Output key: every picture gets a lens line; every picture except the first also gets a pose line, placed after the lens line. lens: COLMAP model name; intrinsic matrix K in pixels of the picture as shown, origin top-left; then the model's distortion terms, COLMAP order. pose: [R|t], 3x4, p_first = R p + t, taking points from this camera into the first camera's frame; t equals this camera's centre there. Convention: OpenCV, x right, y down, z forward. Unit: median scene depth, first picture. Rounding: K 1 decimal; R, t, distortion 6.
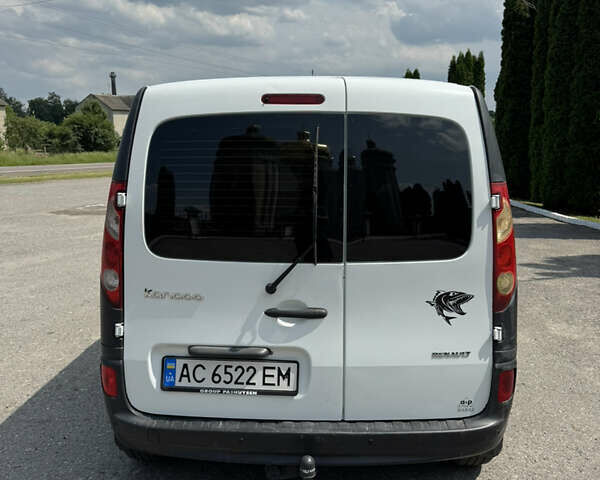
lens RADIAL K [[570.3, 0, 300.0], [0, 570.3, 240.0], [0, 0, 1]] dist [0.121567, -0.238045]
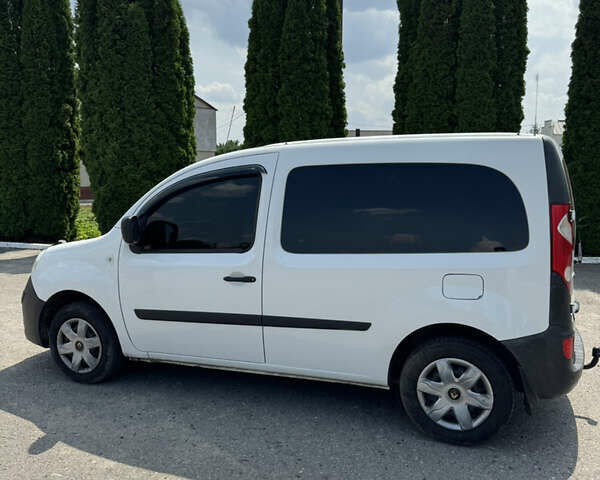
lens RADIAL K [[570.3, 0, 300.0], [0, 570.3, 240.0], [0, 0, 1]] dist [0.121567, -0.238045]
pose [[0.349954, -0.104715, 0.930896, -1.973562], [0.155031, 0.986504, 0.052689, -0.204857], [-0.923849, 0.125879, 0.361465, 1.181866]]
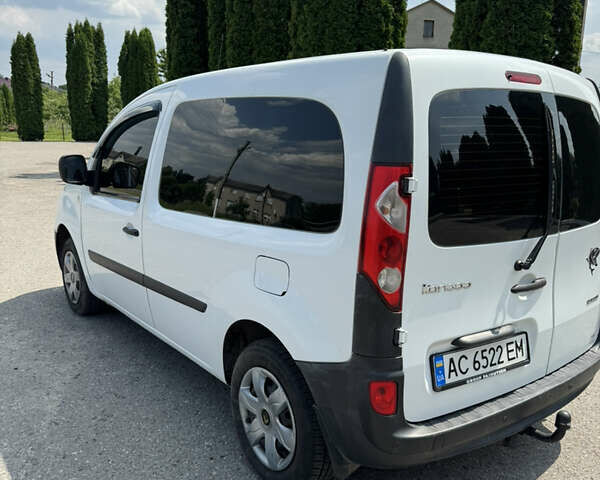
lens RADIAL K [[570.3, 0, 300.0], [0, 570.3, 240.0], [0, 0, 1]] dist [0.121567, -0.238045]
pose [[0.788073, -0.105602, 0.606456, -0.942610], [0.079937, 0.994390, 0.069277, -0.060629], [-0.610370, -0.006118, 0.792093, 0.409155]]
